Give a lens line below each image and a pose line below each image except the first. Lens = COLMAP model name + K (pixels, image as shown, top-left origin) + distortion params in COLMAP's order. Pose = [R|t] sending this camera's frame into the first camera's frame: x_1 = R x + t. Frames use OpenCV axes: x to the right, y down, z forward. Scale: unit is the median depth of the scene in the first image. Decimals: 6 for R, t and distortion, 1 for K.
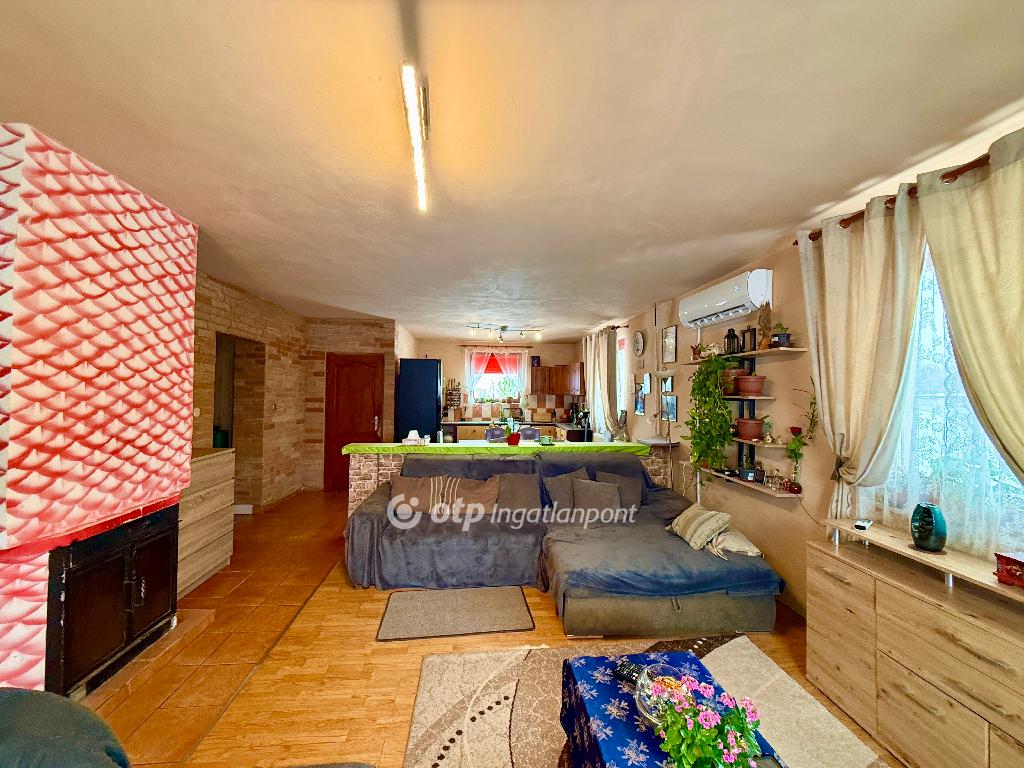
lens RADIAL K [[408.9, 0, 512.0], [0, 408.9, 384.0], [0, 0, 1]] dist [-0.000675, 0.000295]
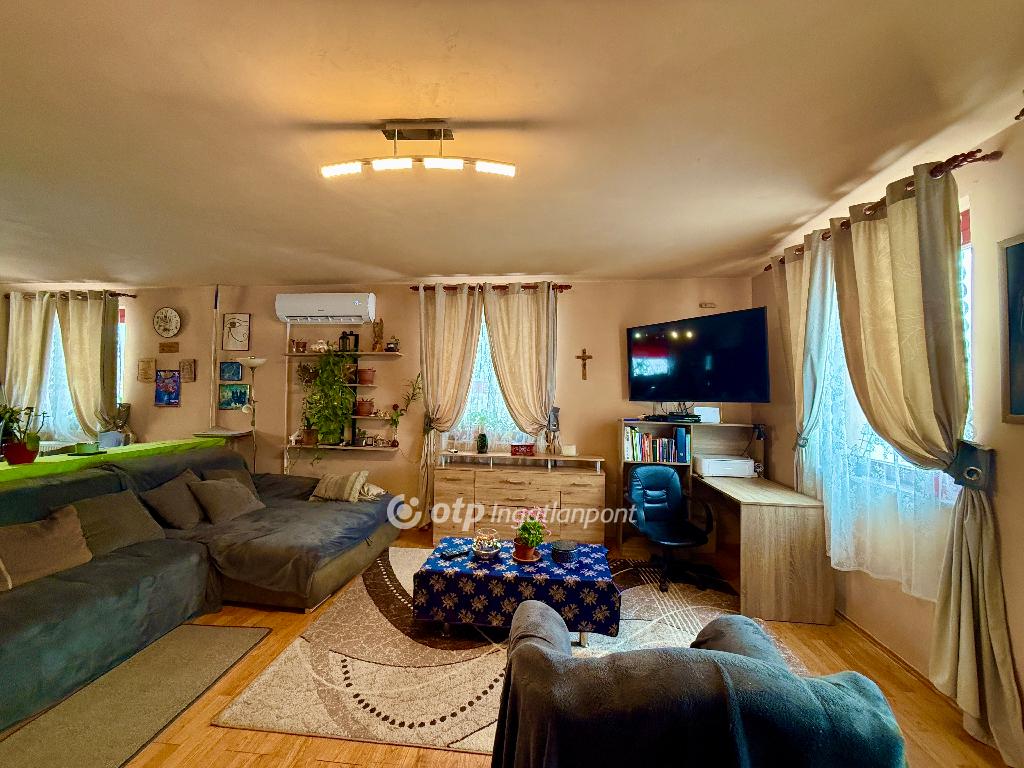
lens RADIAL K [[408.9, 0, 512.0], [0, 408.9, 384.0], [0, 0, 1]] dist [-0.000675, 0.000295]
pose [[0.192698, 0.008628, 0.981220, -0.613506], [-0.025134, 0.999677, -0.003854, 0.020613], [-0.980936, -0.023920, 0.192852, 0.233181]]
